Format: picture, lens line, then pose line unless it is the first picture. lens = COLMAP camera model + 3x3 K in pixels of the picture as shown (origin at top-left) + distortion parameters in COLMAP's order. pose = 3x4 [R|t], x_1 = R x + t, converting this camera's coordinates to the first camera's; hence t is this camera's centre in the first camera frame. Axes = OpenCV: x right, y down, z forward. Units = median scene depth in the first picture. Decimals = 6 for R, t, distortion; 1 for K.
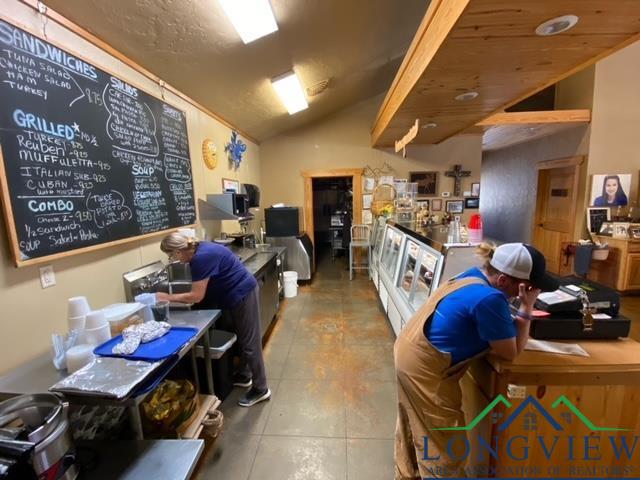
lens RADIAL K [[286.5, 0, 320.0], [0, 286.5, 240.0], [0, 0, 1]] dist [0.001227, -0.012231]
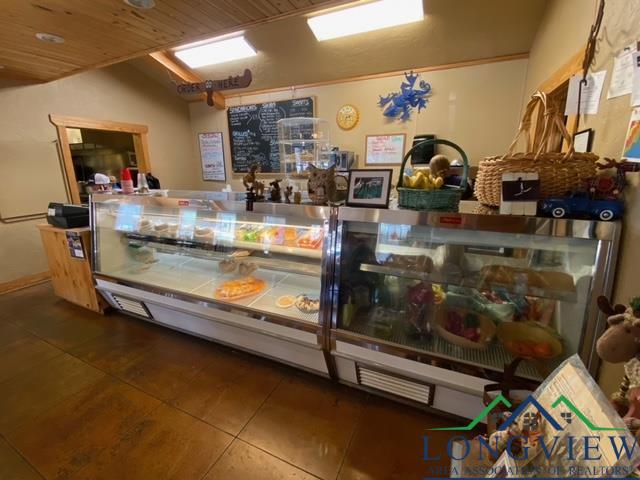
lens RADIAL K [[286.5, 0, 320.0], [0, 286.5, 240.0], [0, 0, 1]] dist [0.001227, -0.012231]
pose [[-0.360733, 0.272448, -0.891989, 1.731209], [-0.120436, 0.934769, 0.334220, -0.403310], [0.924860, 0.227992, -0.304390, 2.700674]]
